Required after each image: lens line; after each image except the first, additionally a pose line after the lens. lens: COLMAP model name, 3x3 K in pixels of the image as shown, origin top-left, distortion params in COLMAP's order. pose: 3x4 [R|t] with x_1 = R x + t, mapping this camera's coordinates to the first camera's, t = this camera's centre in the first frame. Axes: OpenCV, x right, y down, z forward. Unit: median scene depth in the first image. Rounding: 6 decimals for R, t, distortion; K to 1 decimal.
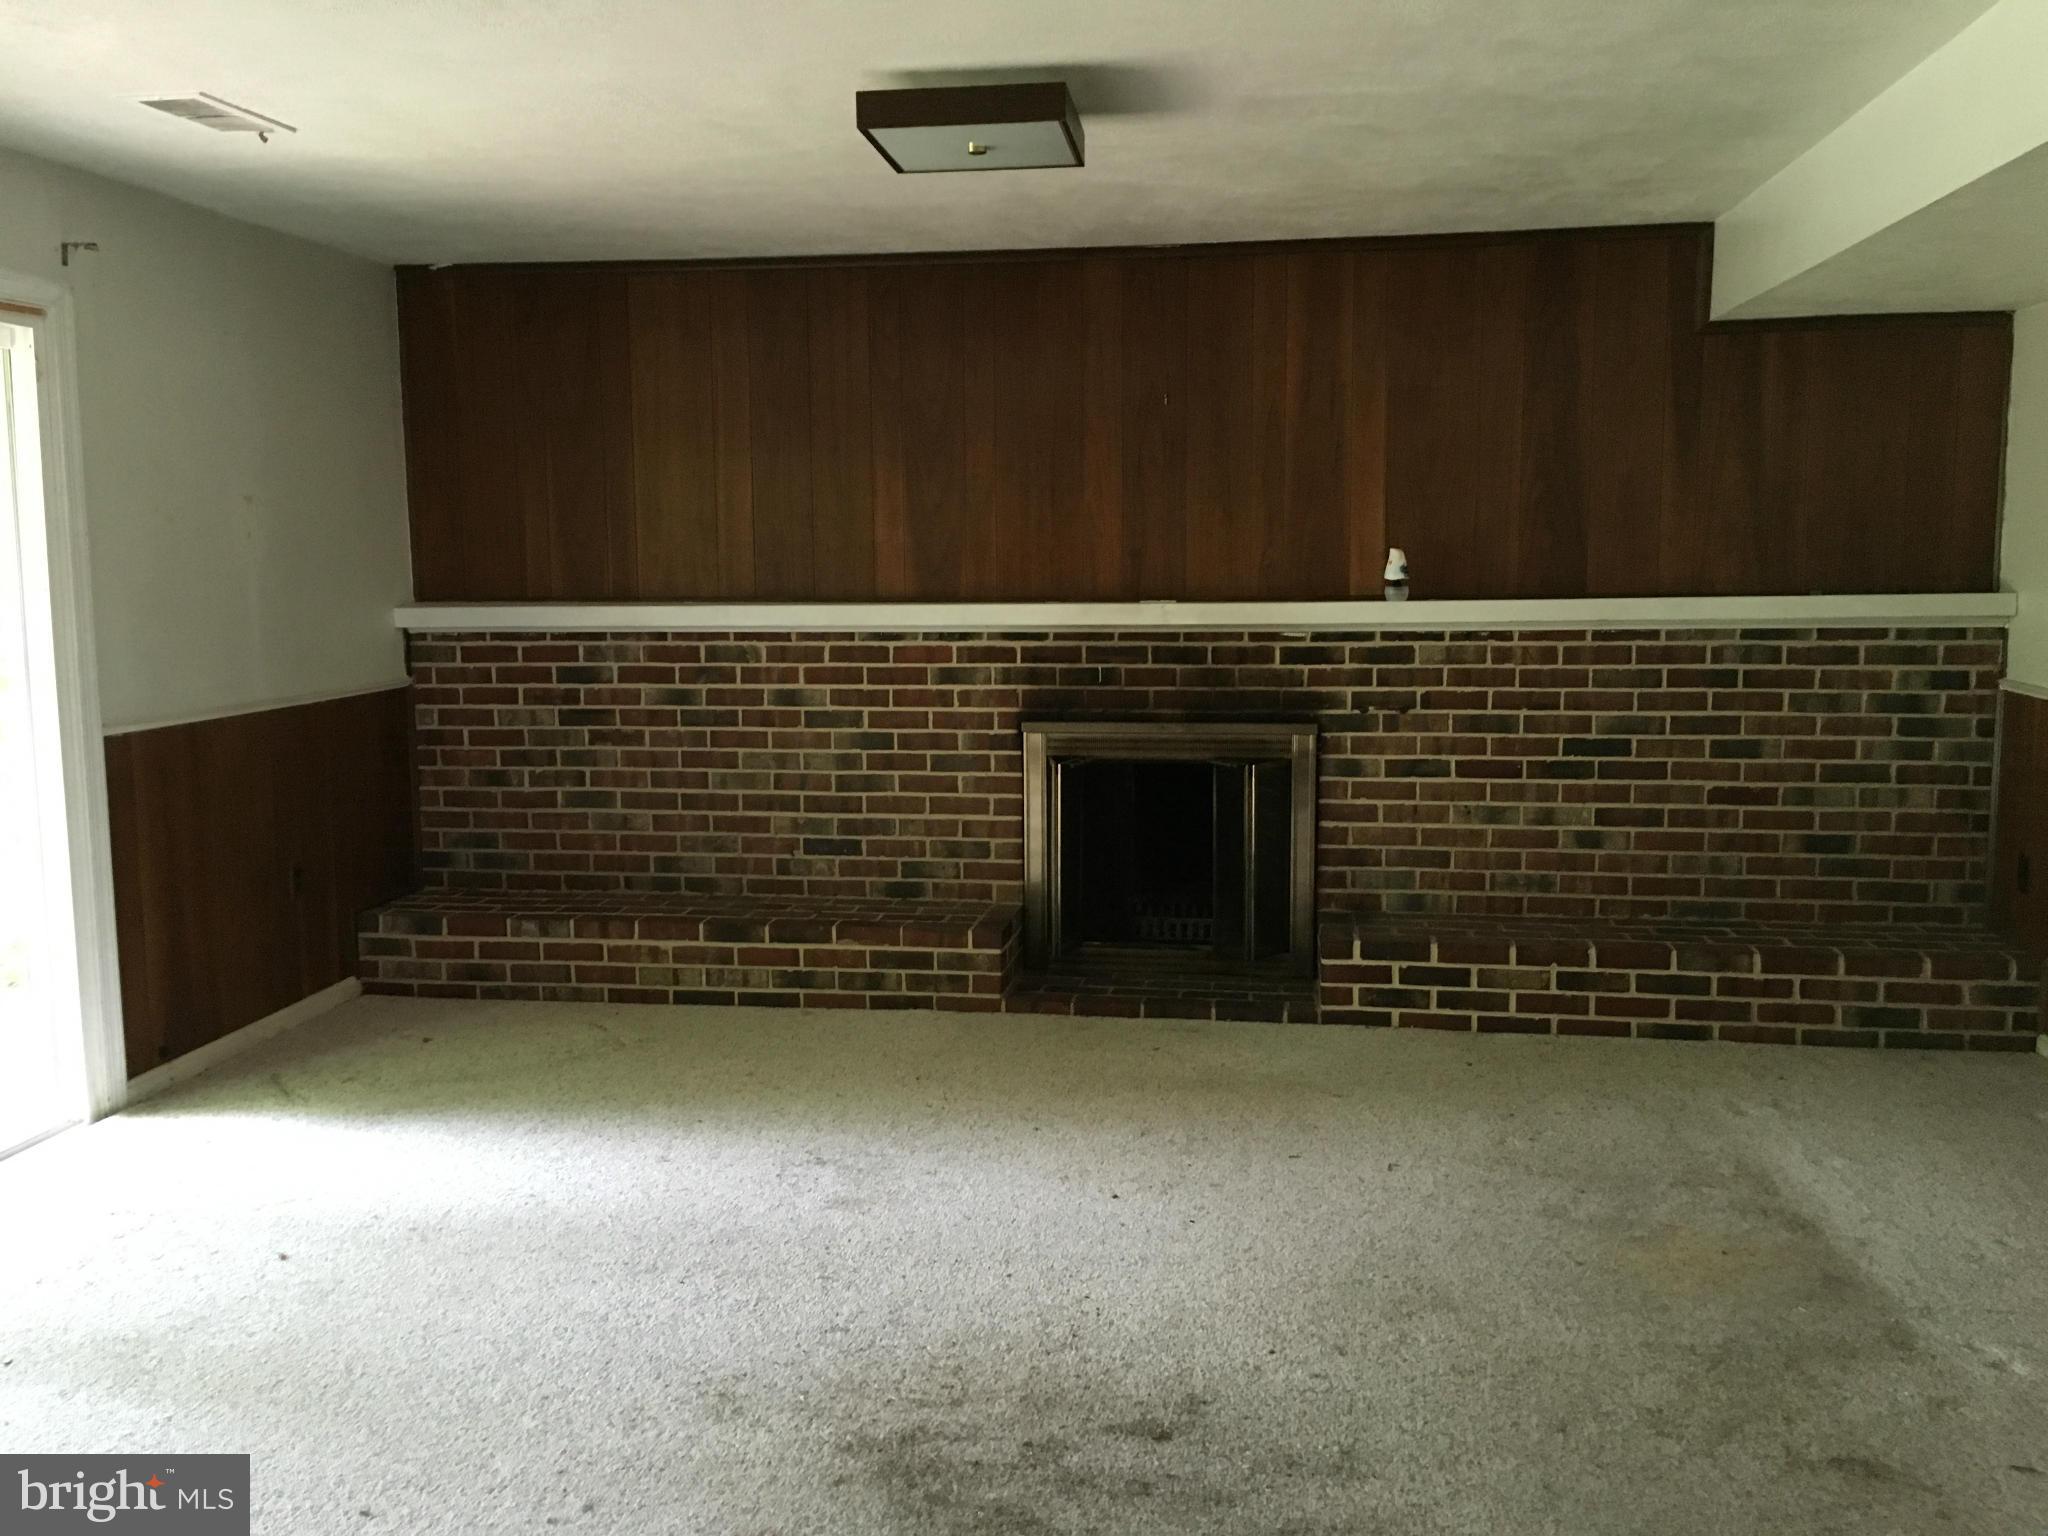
lens RADIAL K [[1733.2, 0, 1011.8], [0, 1733.2, 760.6], [0, 0, 1]] dist [0.075762, -0.114037]
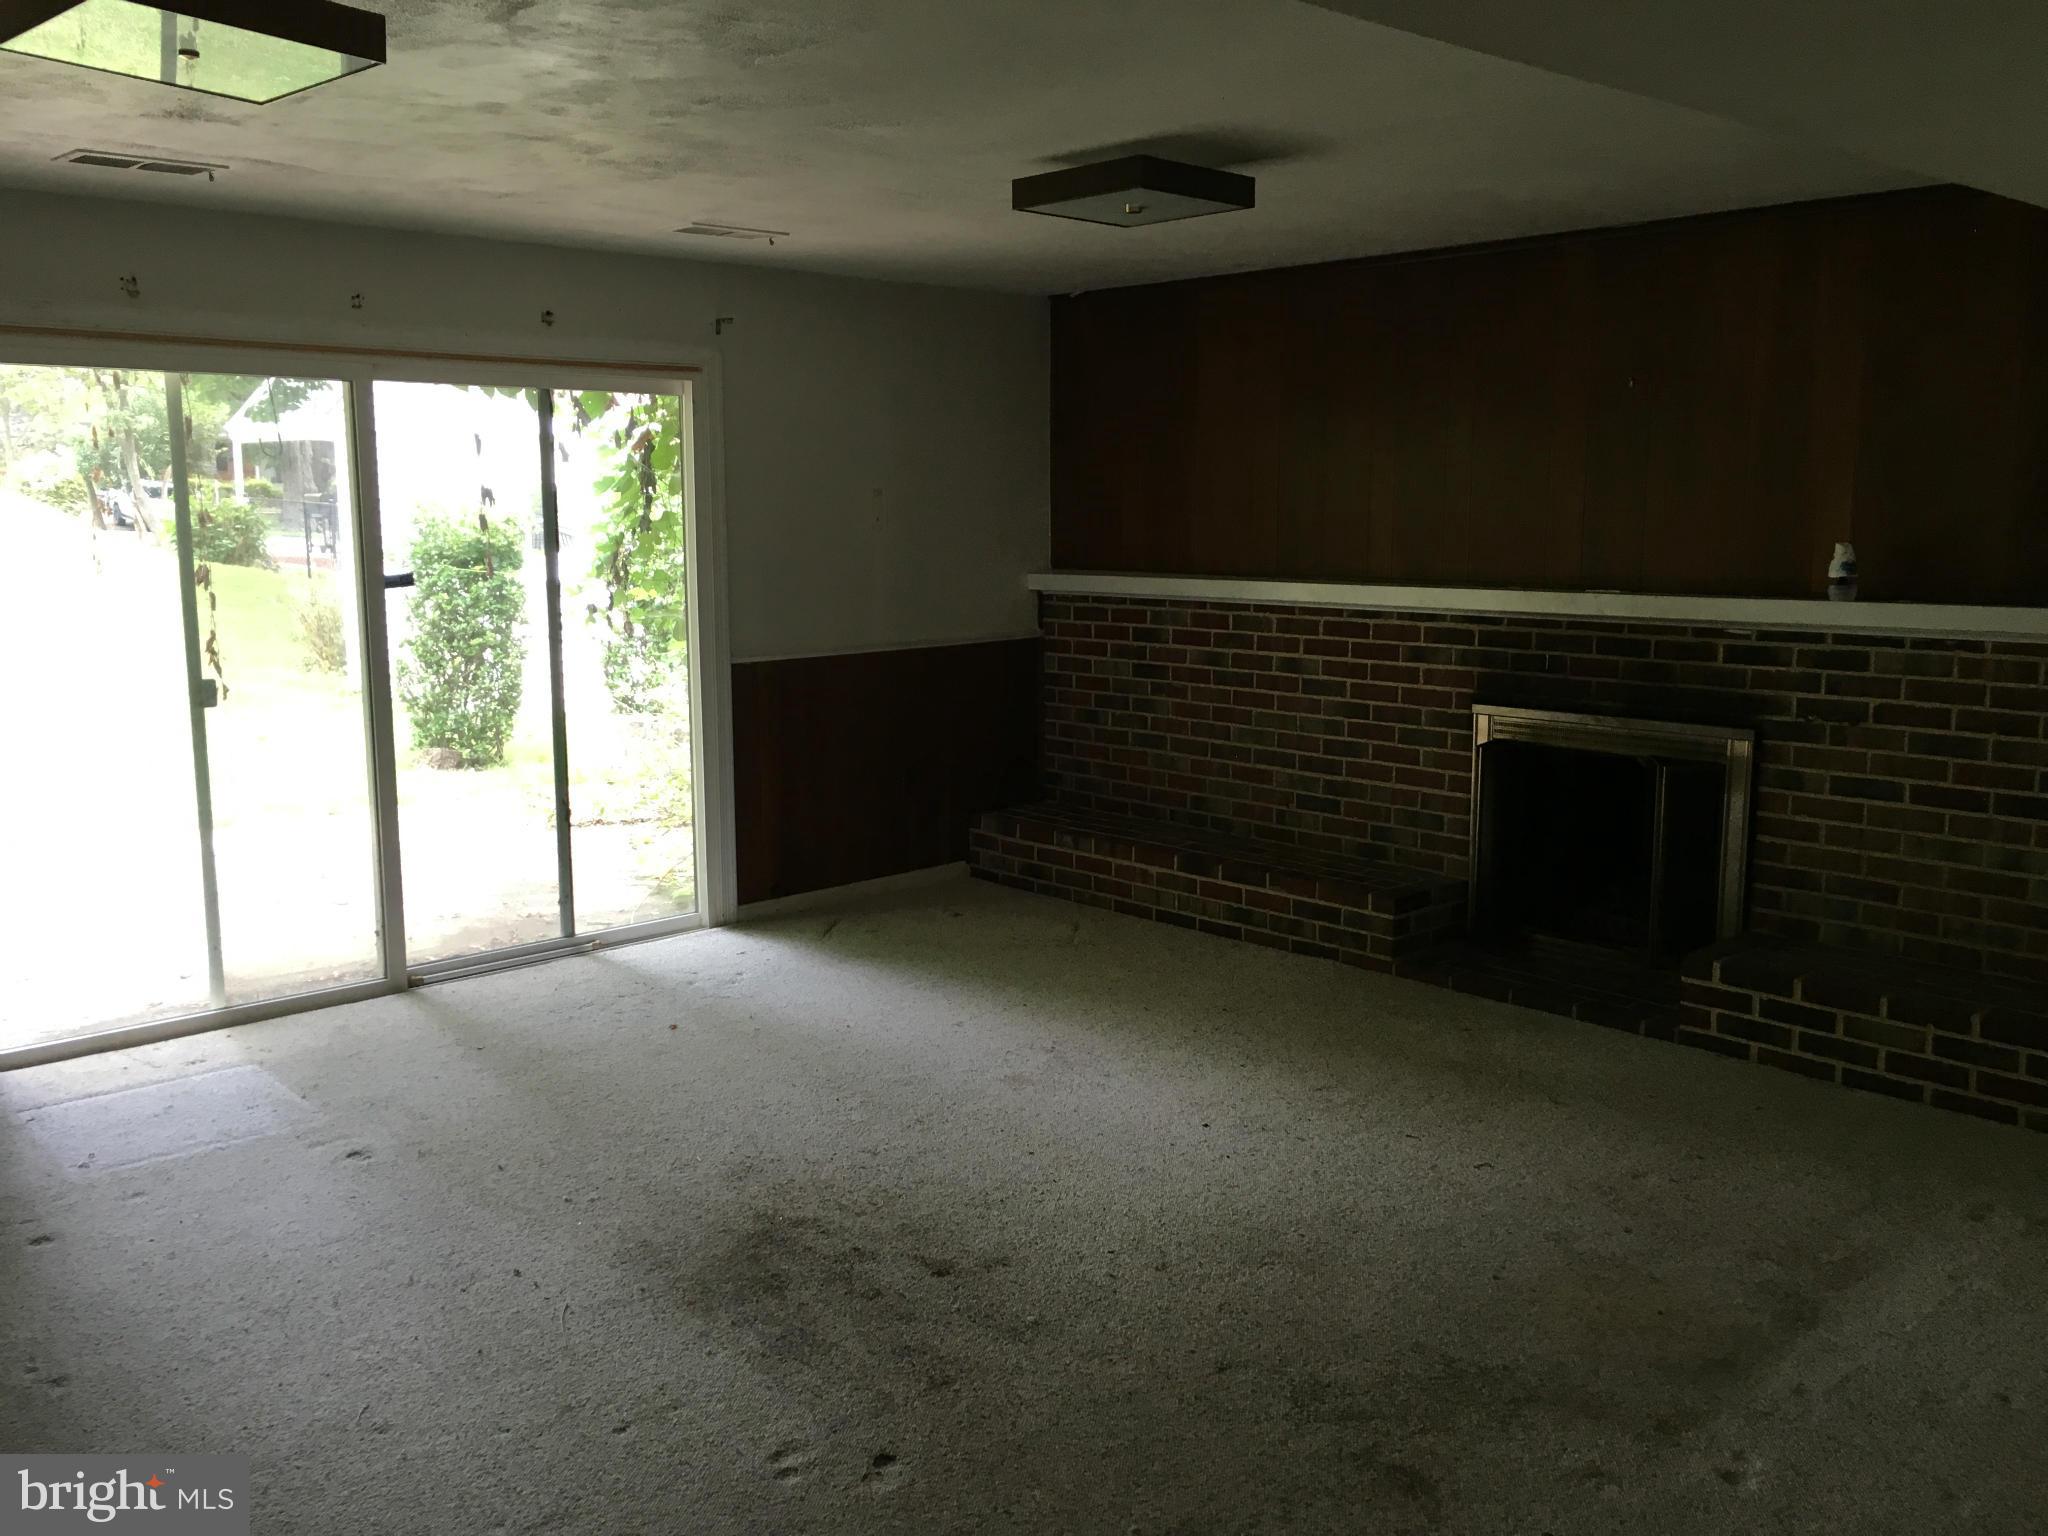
lens RADIAL K [[1733.2, 0, 1011.8], [0, 1733.2, 760.6], [0, 0, 1]] dist [0.075762, -0.114037]
pose [[0.783033, 0.097325, -0.614318, 0.438351], [-0.074871, 0.995249, 0.062241, -0.032960], [0.617457, -0.002742, 0.786600, 0.020353]]
